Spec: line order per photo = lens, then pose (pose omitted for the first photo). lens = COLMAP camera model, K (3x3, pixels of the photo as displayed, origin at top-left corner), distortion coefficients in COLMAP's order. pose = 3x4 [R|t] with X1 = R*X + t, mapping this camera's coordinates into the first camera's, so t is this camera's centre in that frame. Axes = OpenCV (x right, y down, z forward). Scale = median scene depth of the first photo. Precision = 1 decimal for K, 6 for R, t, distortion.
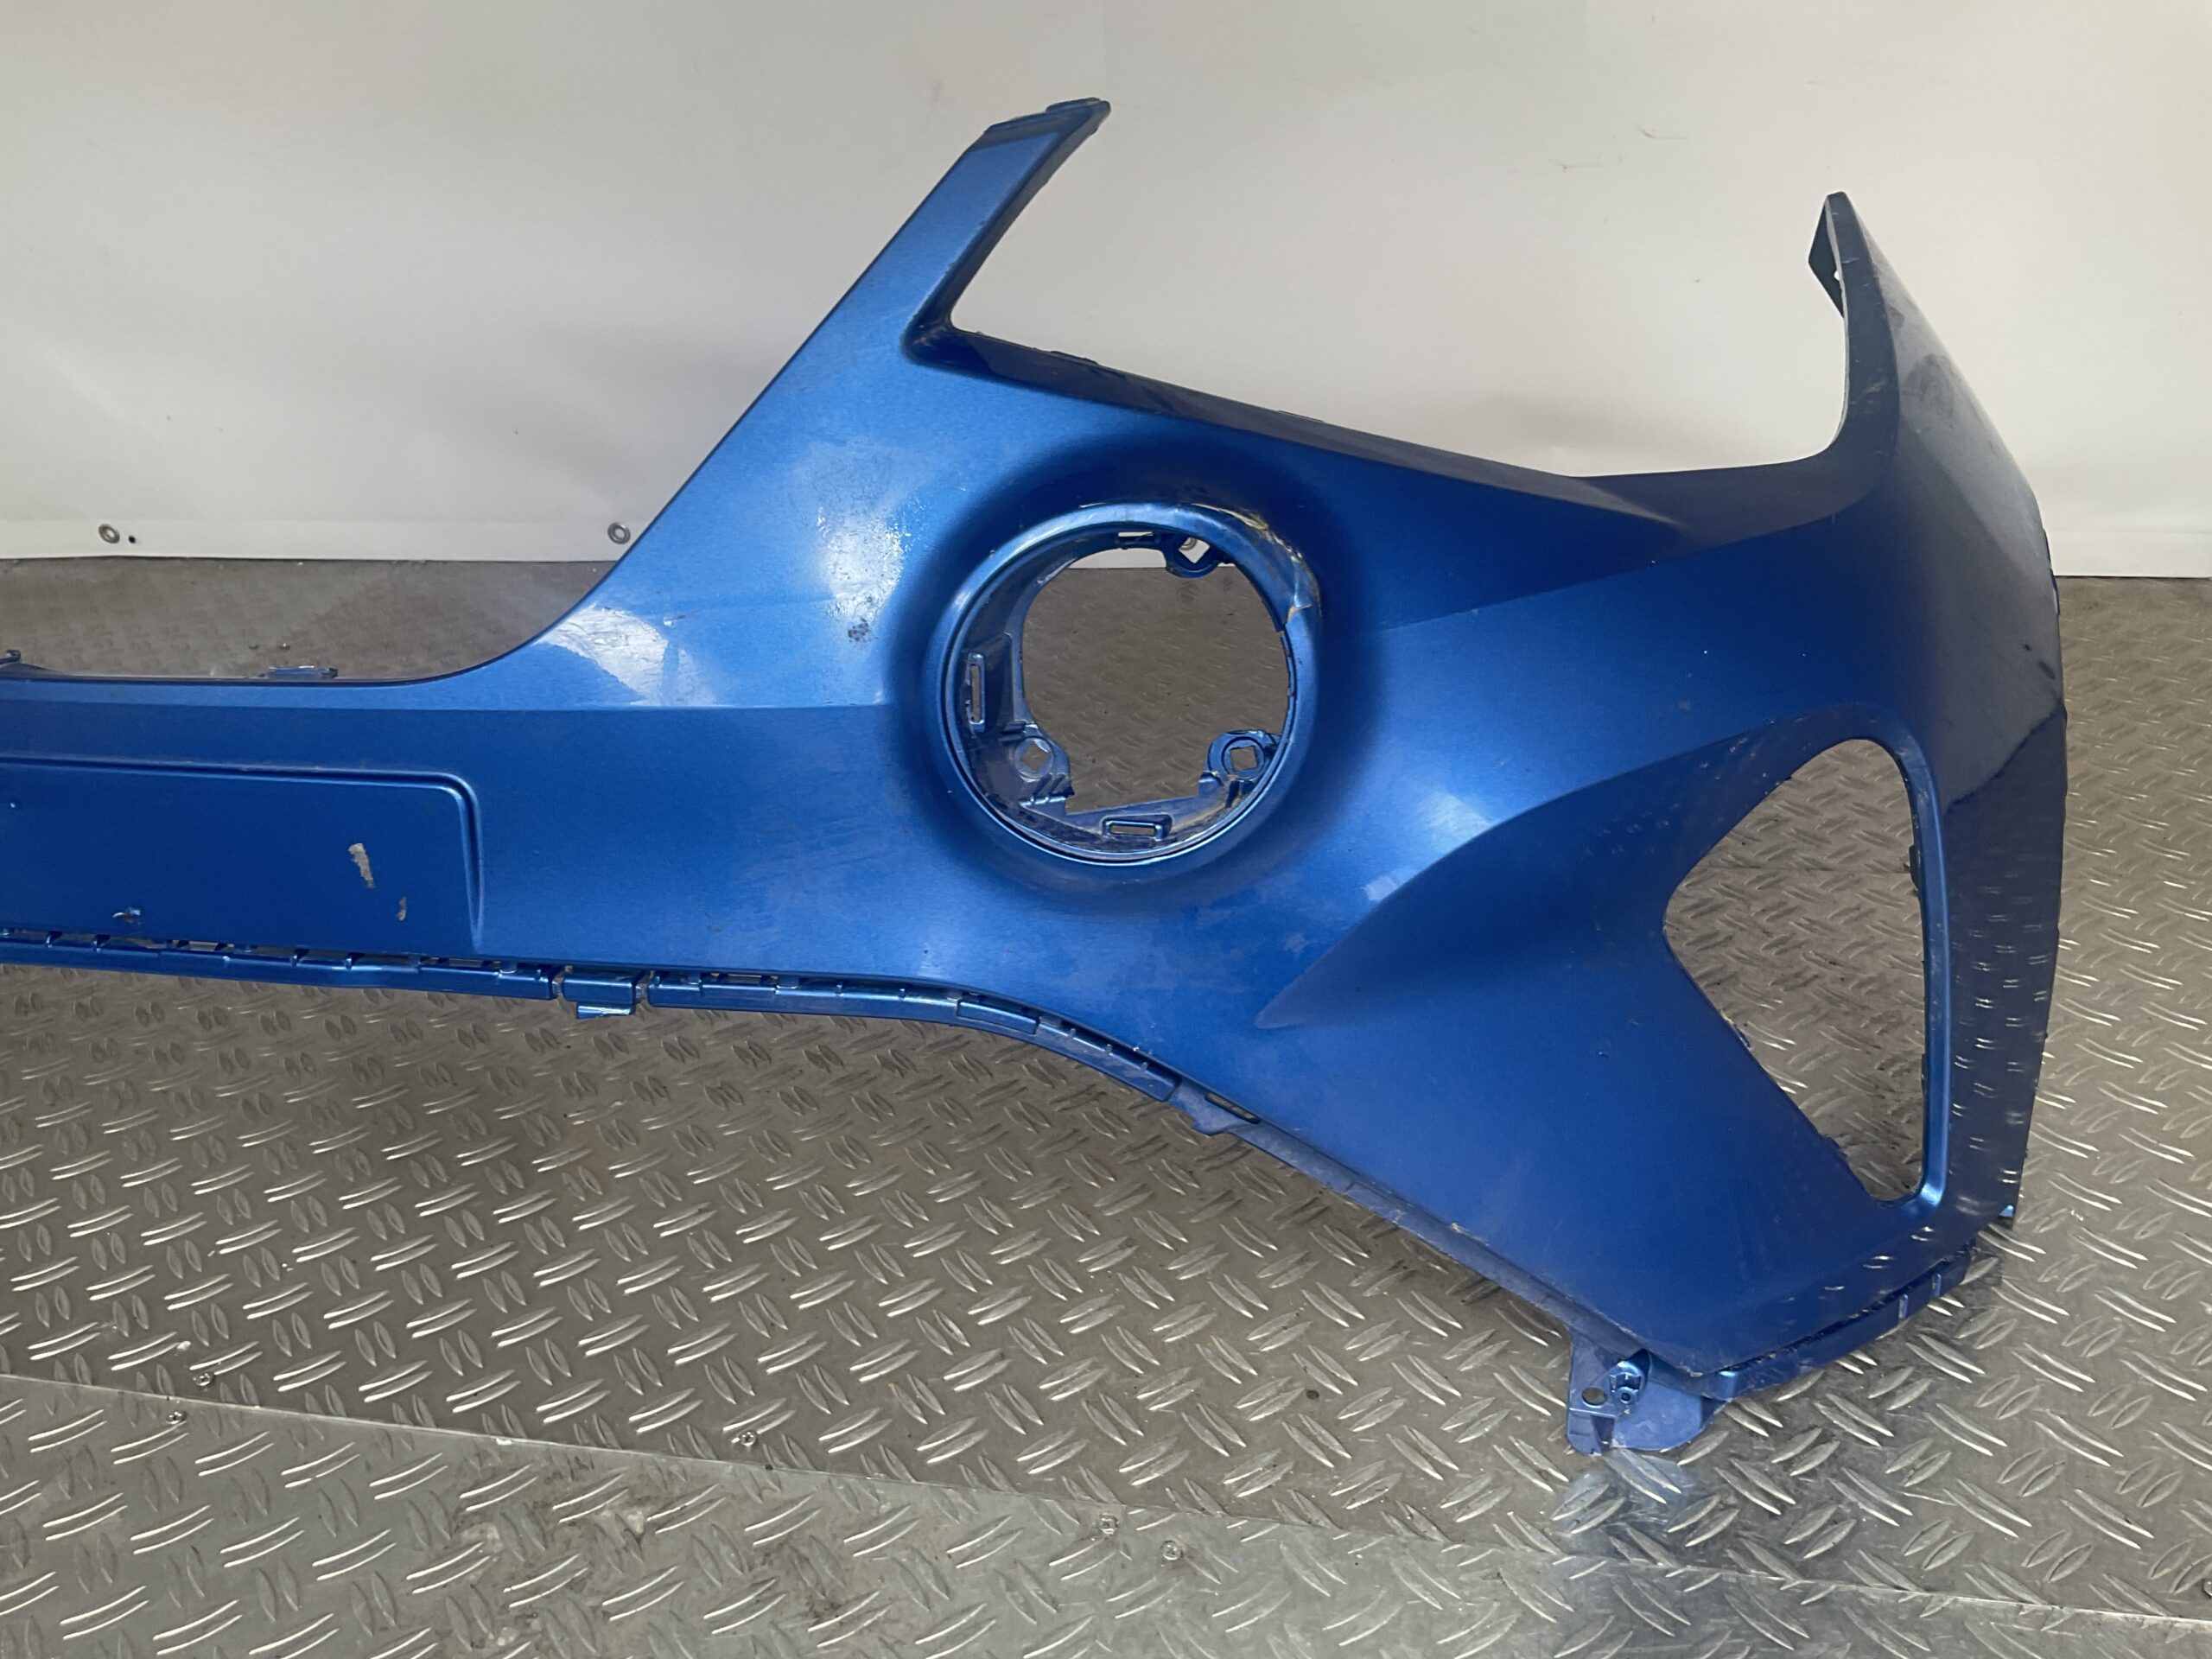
lens RADIAL K [[1804.6, 0, 1116.3], [0, 1804.6, 820.0], [0, 0, 1]] dist [0.128378, -0.262293]
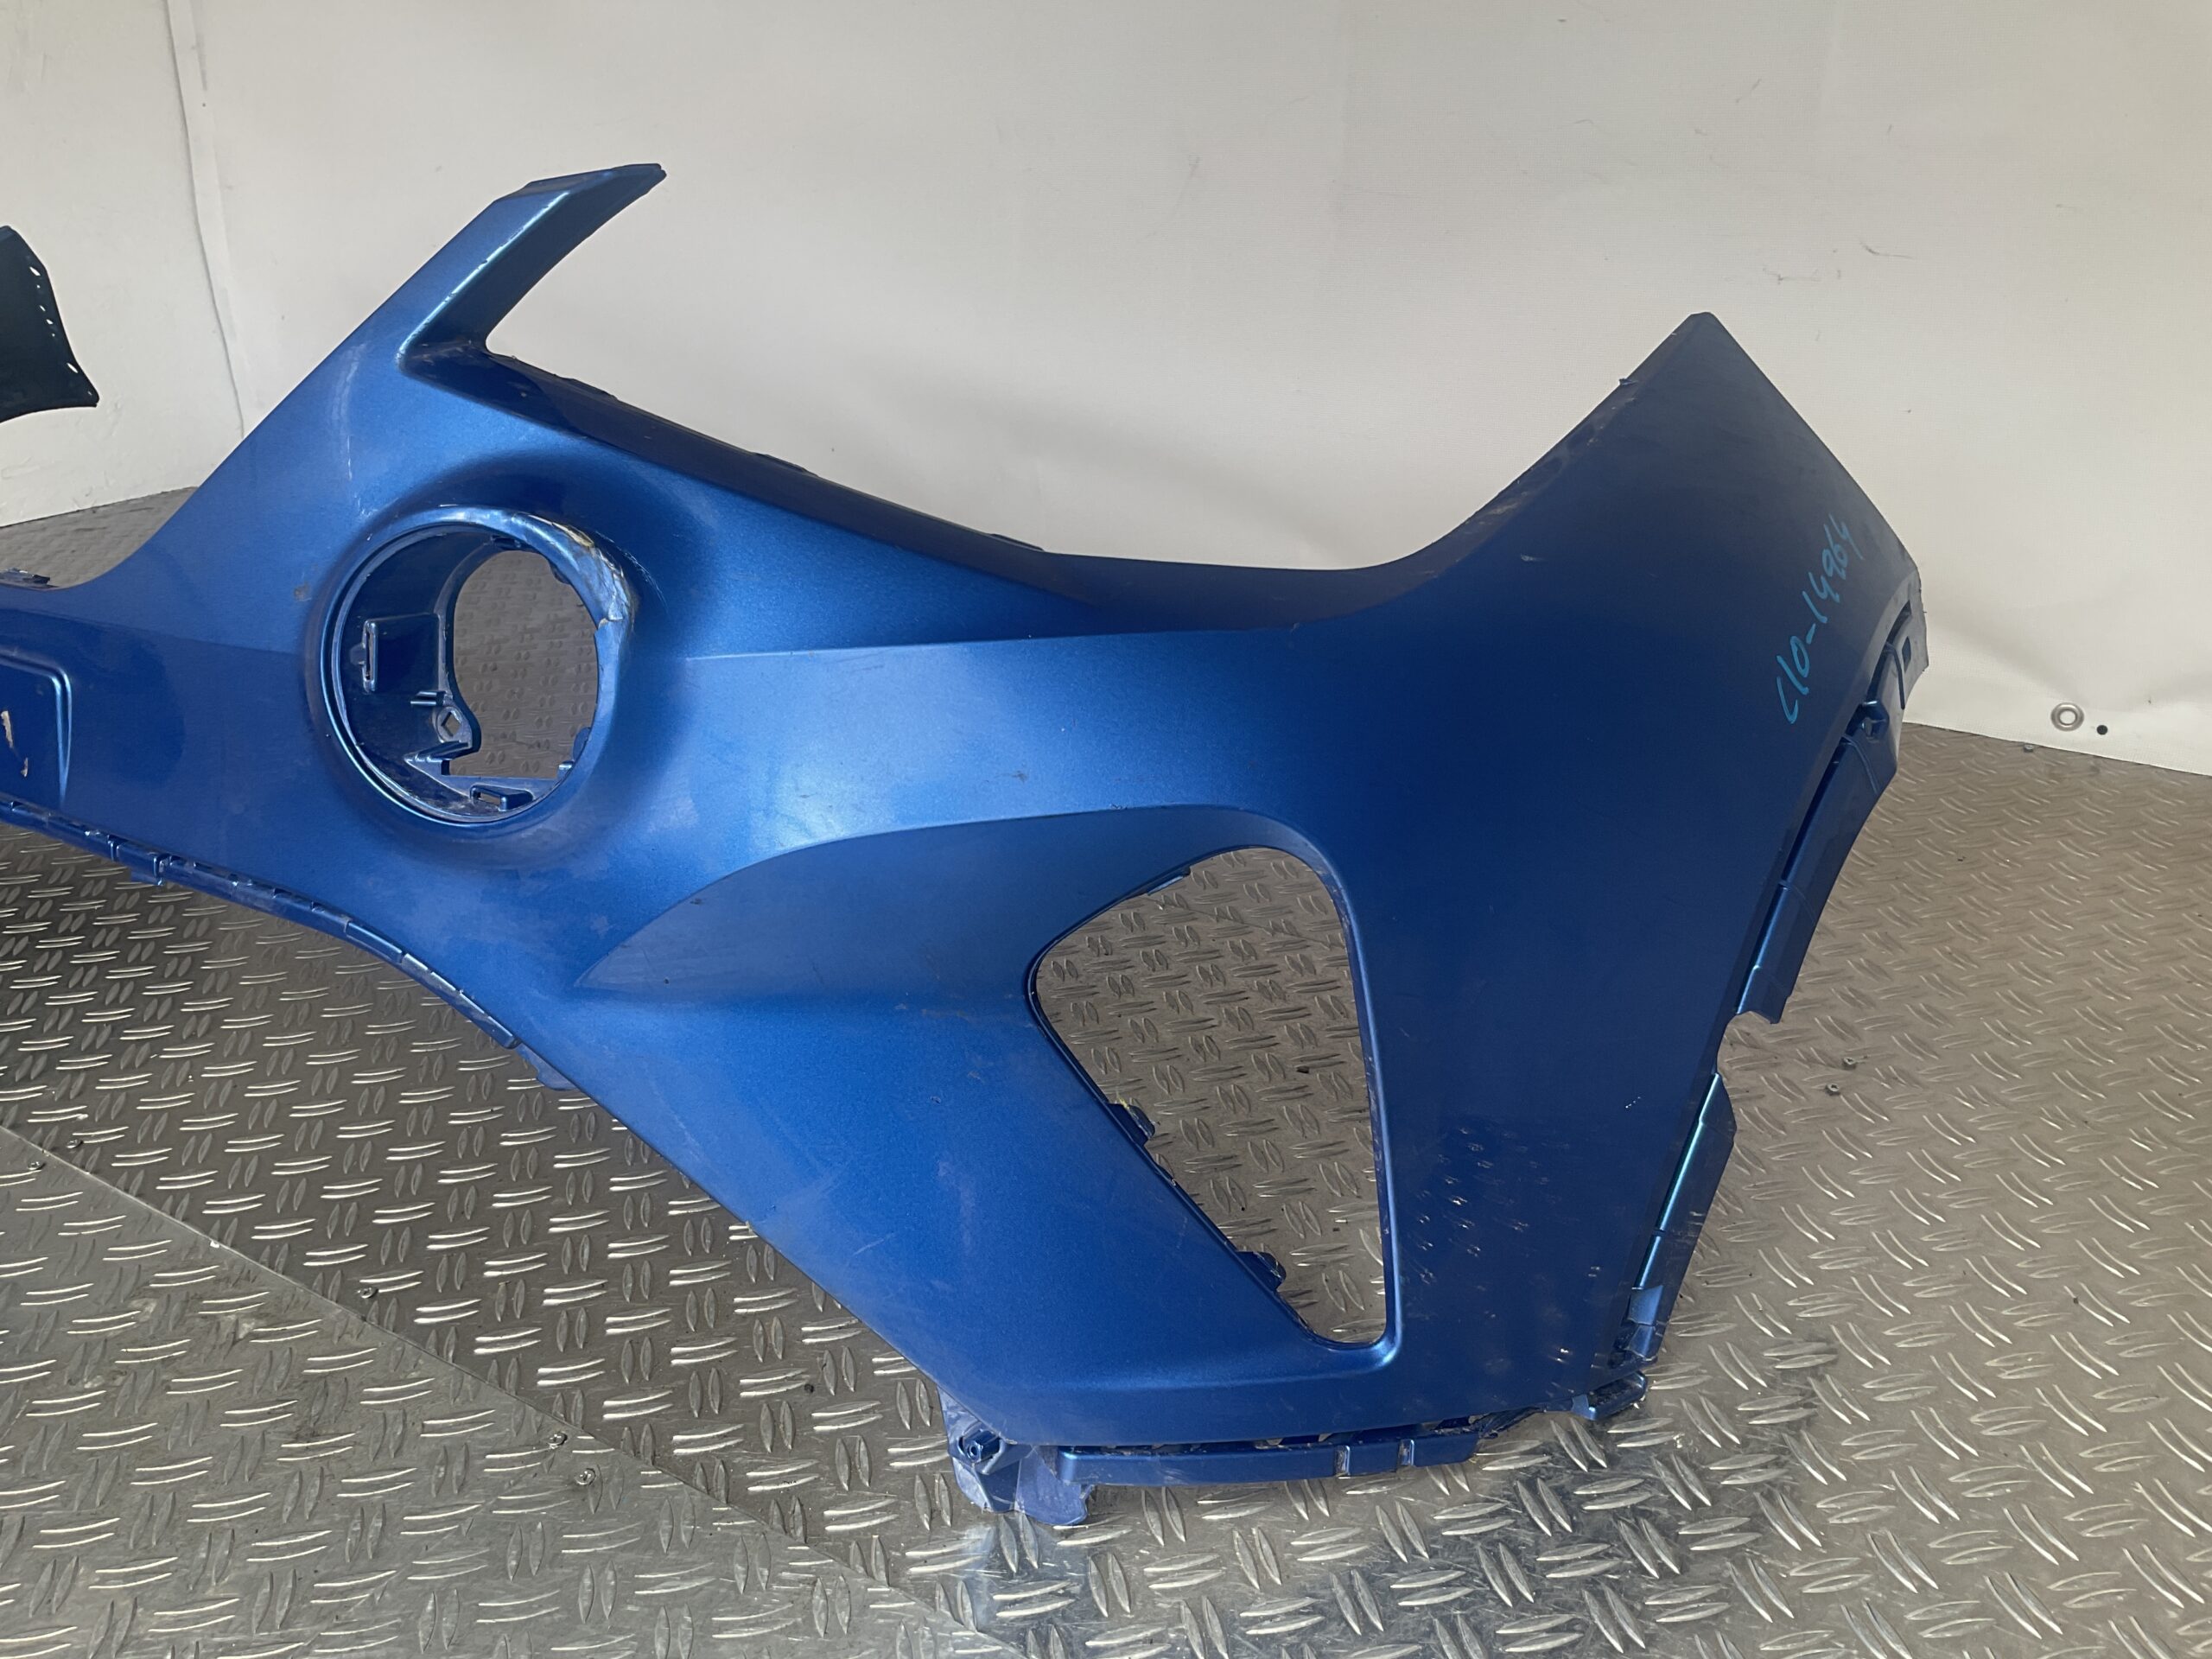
lens RADIAL K [[1795.2, 0, 1089.0], [0, 1795.2, 828.4], [0, 0, 1]] dist [0.103392, -0.181581]
pose [[0.926650, 0.168765, -0.335914, 0.630900], [-0.178613, 0.983918, 0.001603, -0.037894], [0.330783, 0.058513, 0.941891, 0.056385]]
